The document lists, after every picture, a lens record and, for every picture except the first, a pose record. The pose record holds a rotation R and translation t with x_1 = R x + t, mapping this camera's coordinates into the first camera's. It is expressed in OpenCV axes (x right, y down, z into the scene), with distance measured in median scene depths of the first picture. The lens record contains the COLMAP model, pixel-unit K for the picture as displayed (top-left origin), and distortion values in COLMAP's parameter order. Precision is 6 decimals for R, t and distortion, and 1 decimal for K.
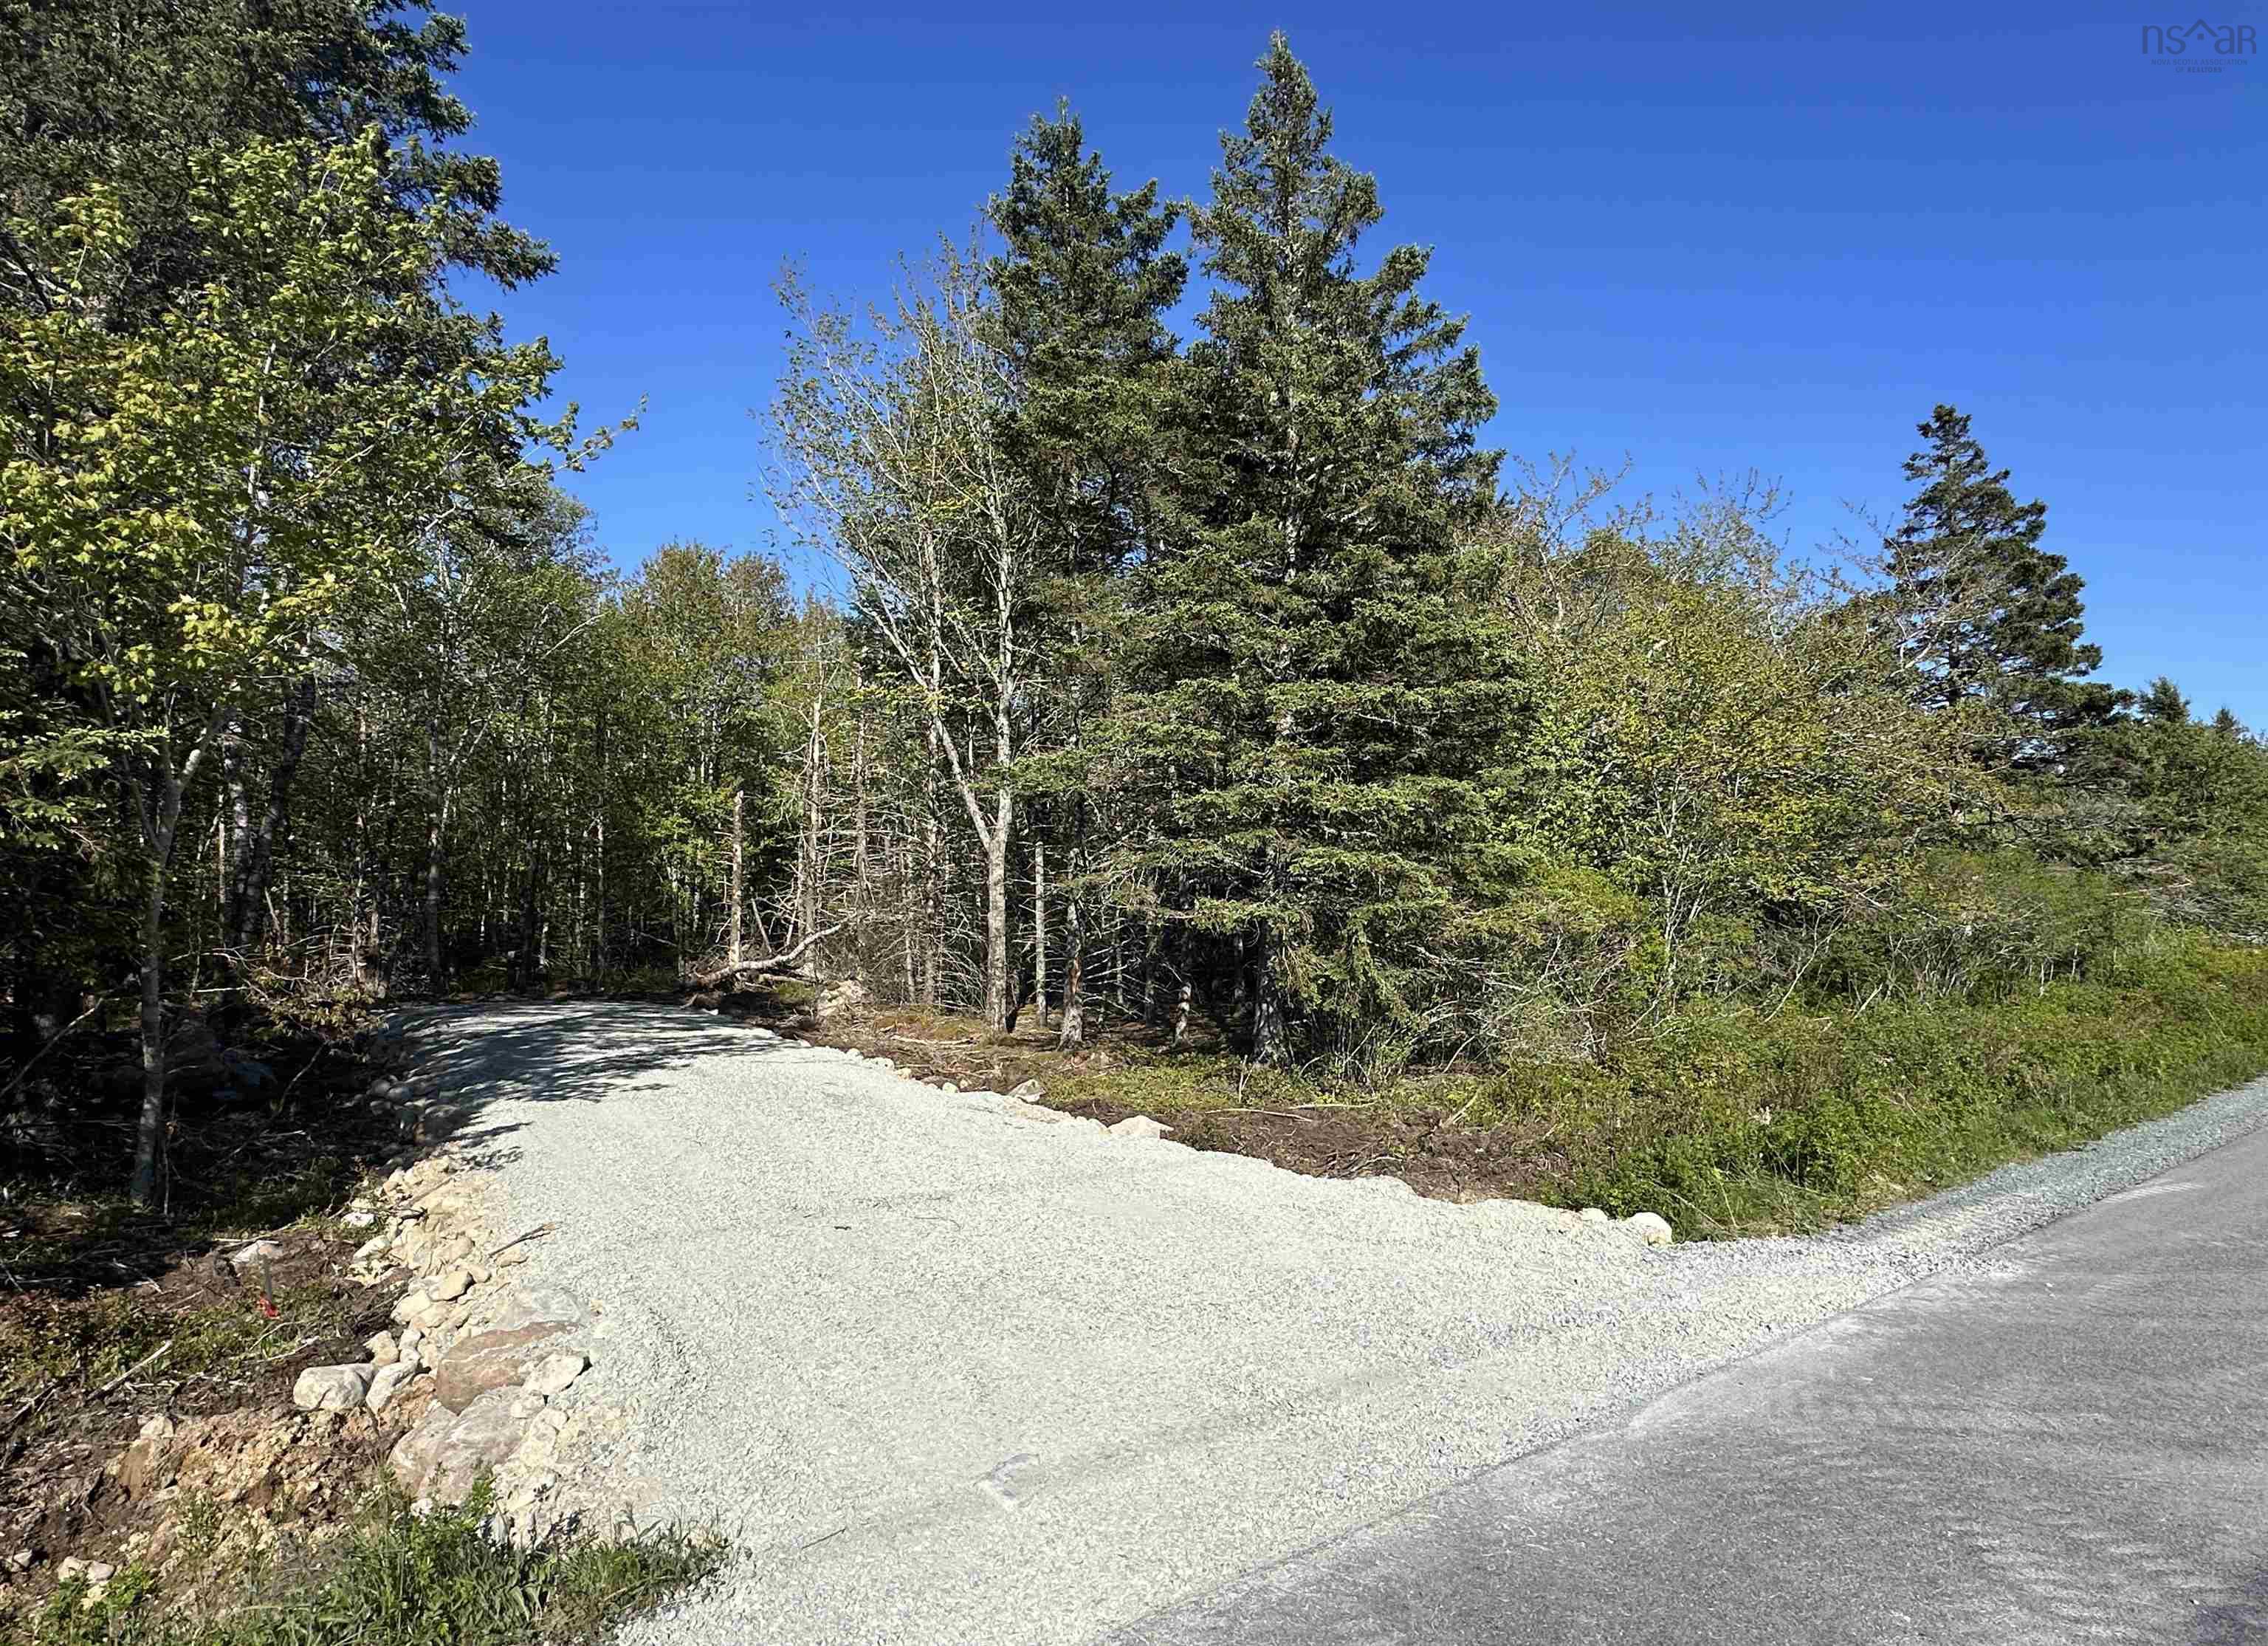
lens RADIAL K [[1157.5, 0, 1134.1], [0, 1157.5, 847.0], [0, 0, 1]] dist [0.020715, -0.000110]
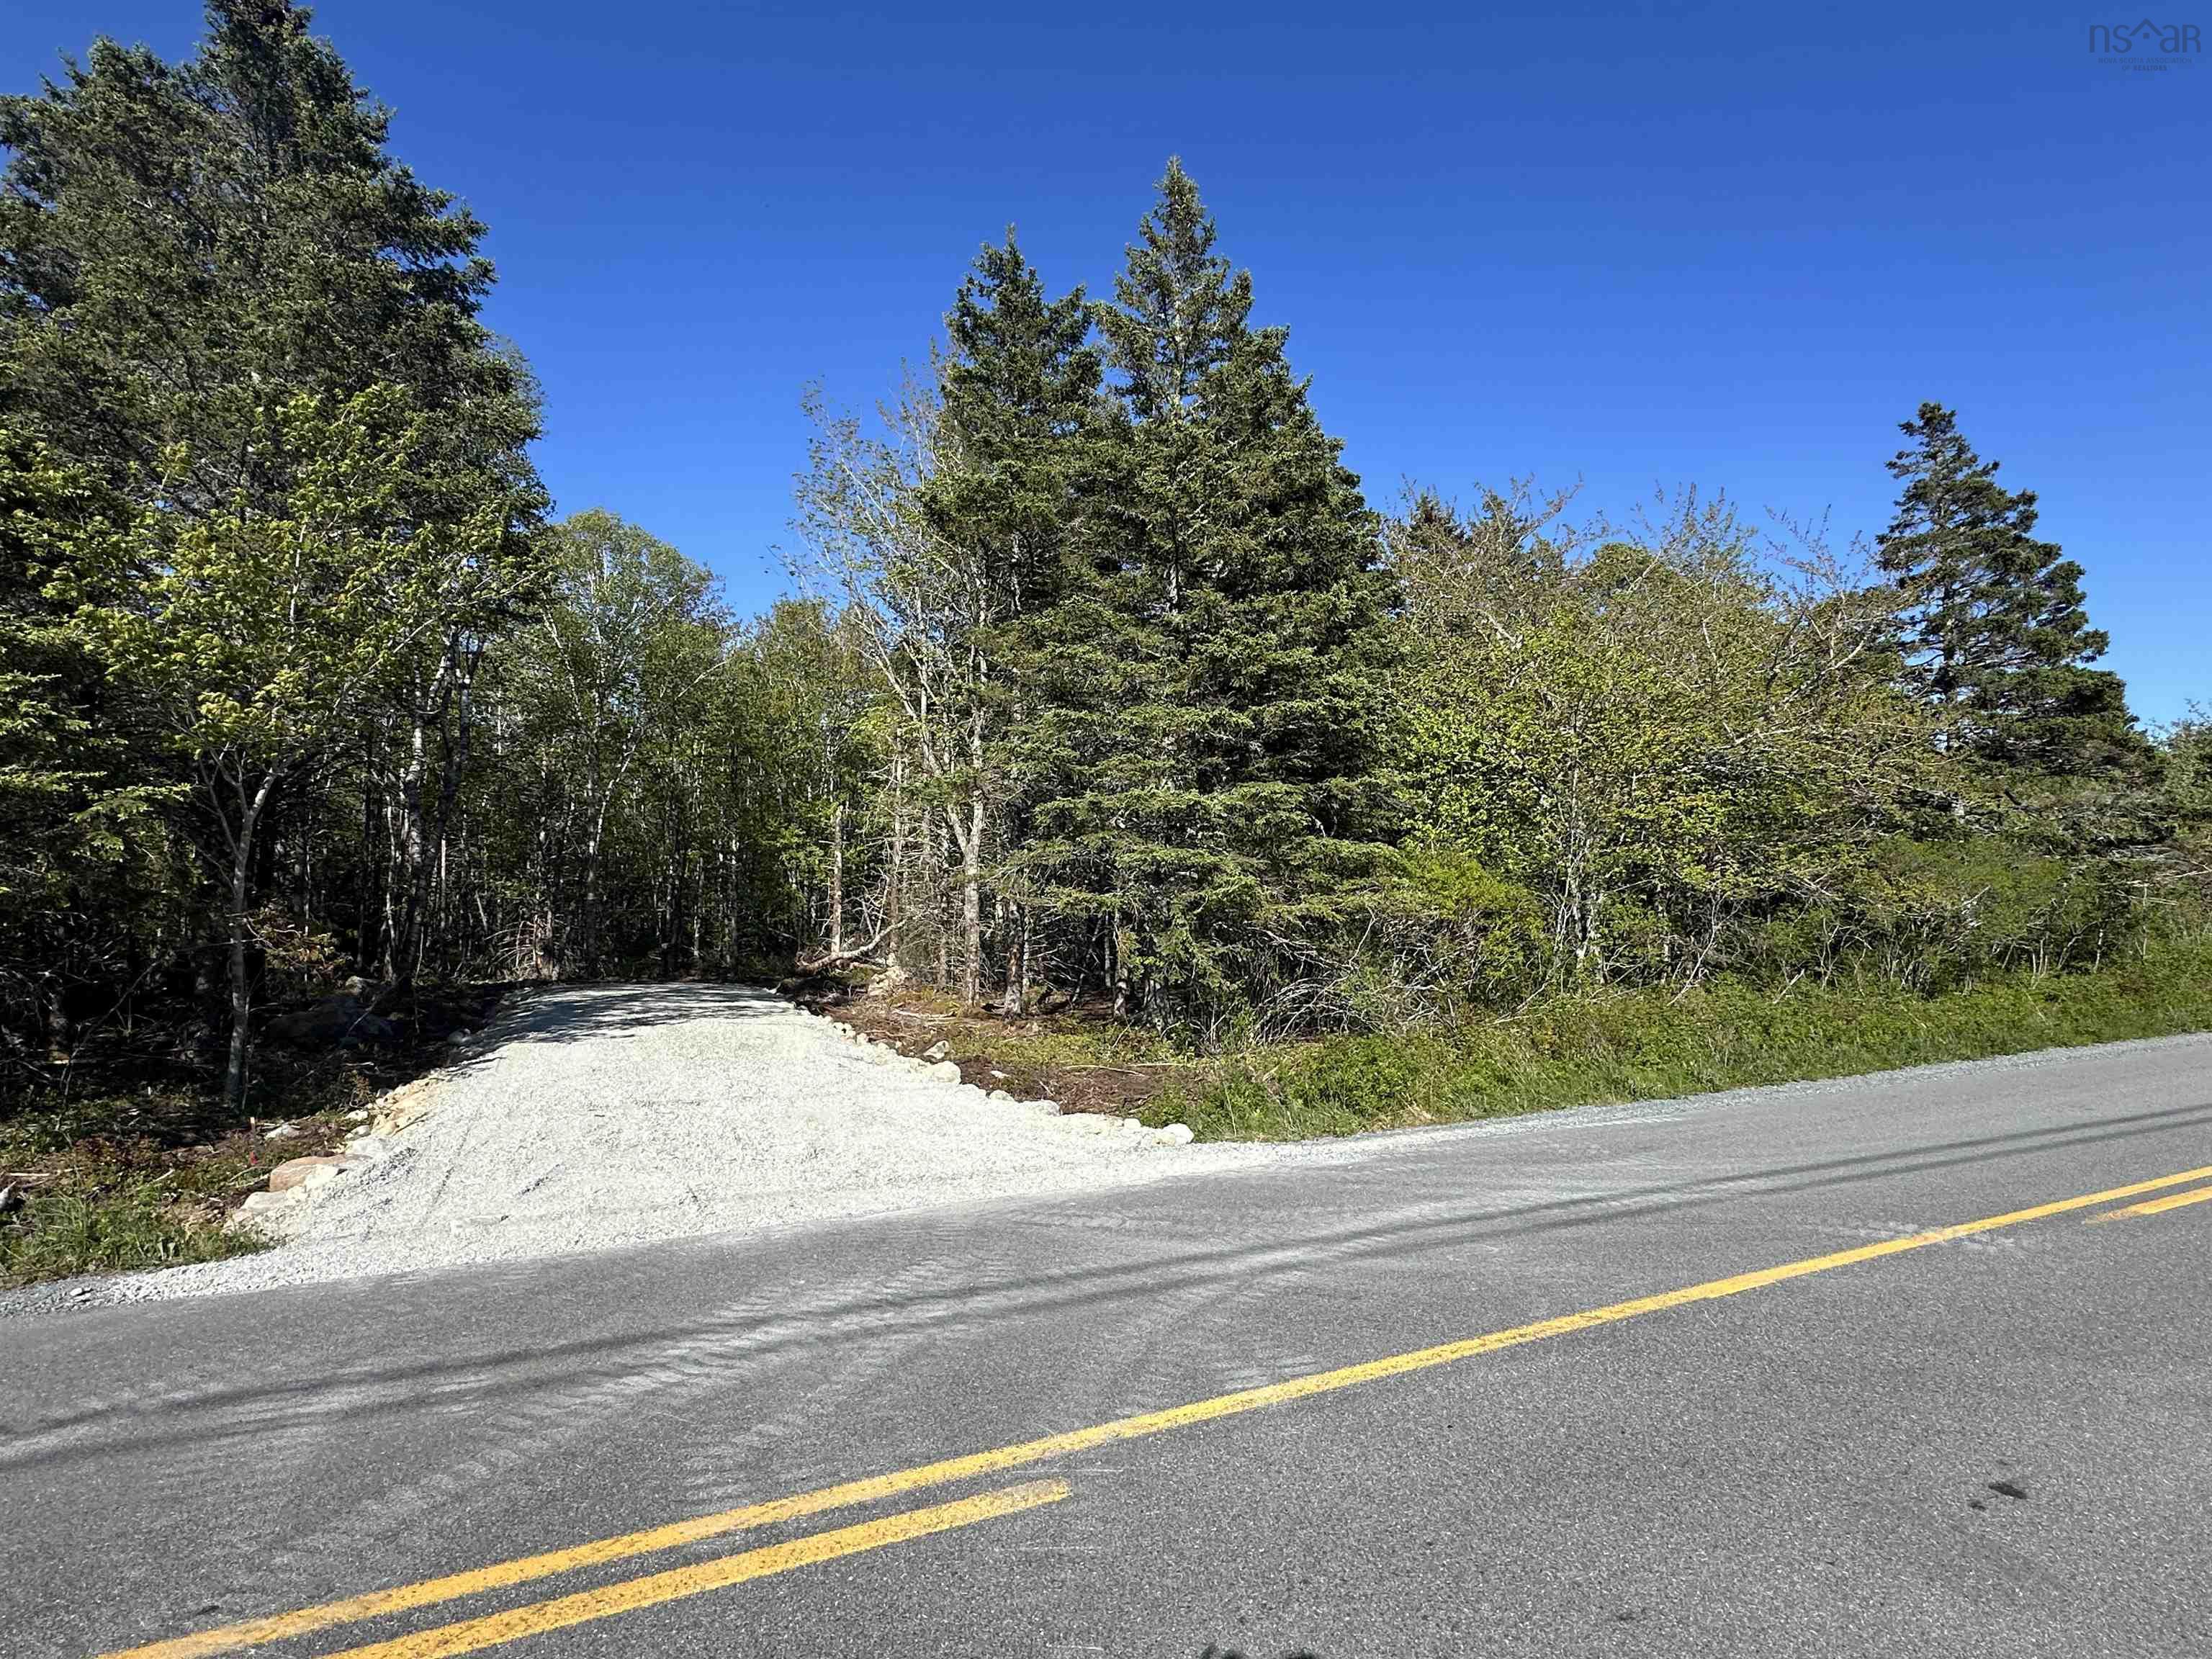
lens RADIAL K [[1100.8, 0, 1106.0], [0, 1100.8, 829.5], [0, 0, 1]] dist [0.002157, 0.000062]
pose [[0.986107, -0.018276, -0.165101, 0.198981], [0.015247, 0.999692, -0.019593, 0.002921], [0.165408, 0.016803, 0.986082, -0.085160]]
